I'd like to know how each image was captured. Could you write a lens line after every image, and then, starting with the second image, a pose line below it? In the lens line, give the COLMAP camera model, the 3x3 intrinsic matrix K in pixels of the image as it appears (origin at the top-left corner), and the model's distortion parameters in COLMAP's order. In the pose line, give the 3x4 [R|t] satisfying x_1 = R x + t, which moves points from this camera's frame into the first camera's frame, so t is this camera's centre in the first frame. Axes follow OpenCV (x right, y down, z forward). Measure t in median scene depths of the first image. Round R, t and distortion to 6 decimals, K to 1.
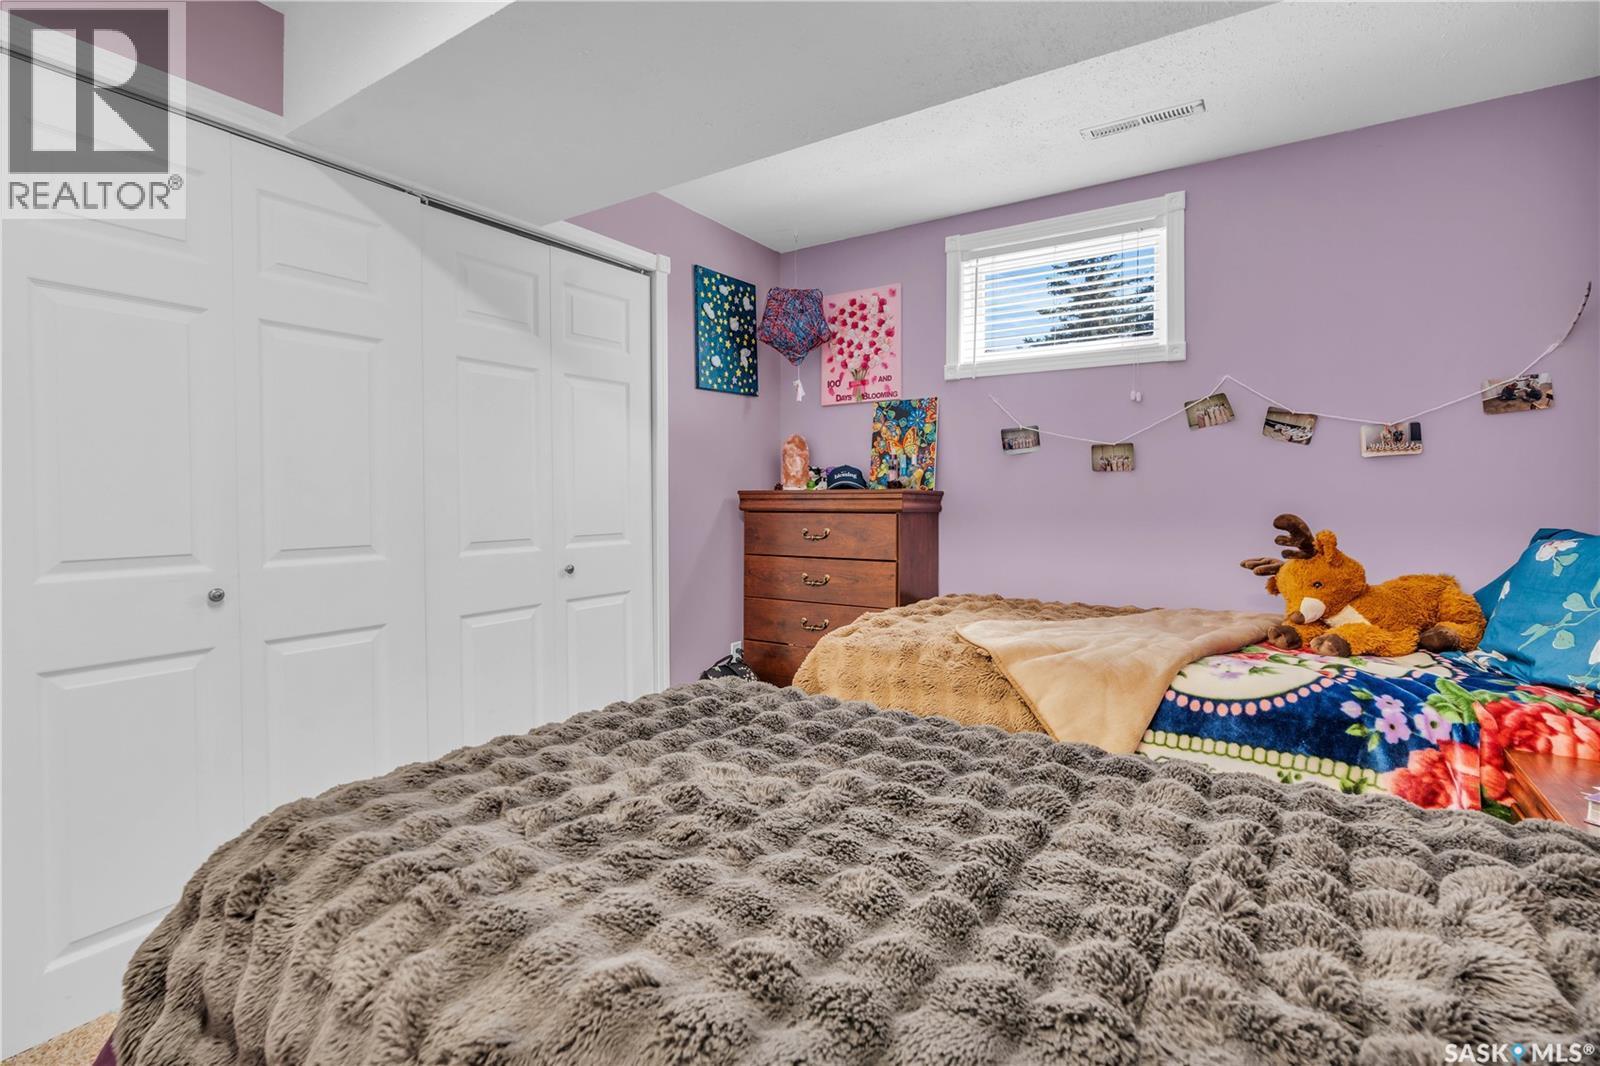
lens RADIAL K [[721.9, 0, 782.4], [0, 721.9, 505.6], [0, 0, 1]] dist [-0.004873, -0.000187]
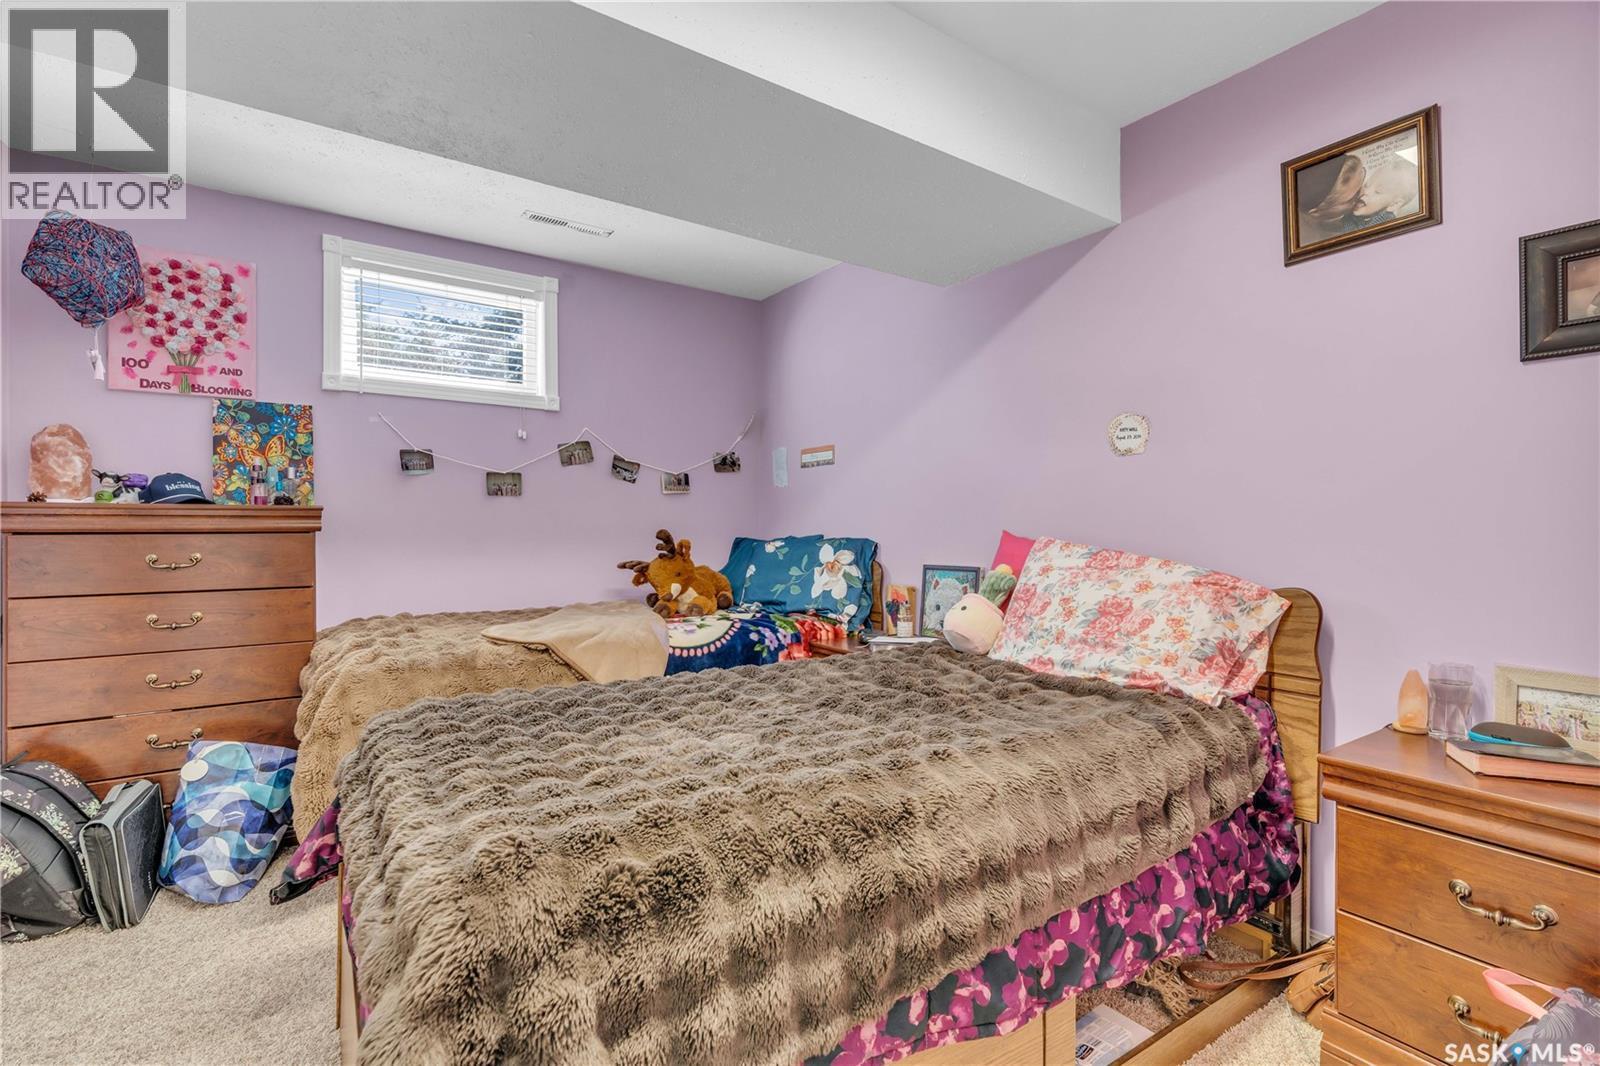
lens RADIAL K [[721.9, 0, 791.9], [0, 721.9, 526.0], [0, 0, 1]] dist [-0.004873, -0.000187]
pose [[0.407151, 0.001123, 0.913360, -0.369975], [0.004687, 0.999984, -0.003319, 0.006683], [-0.913349, 0.005632, 0.407139, 0.083729]]
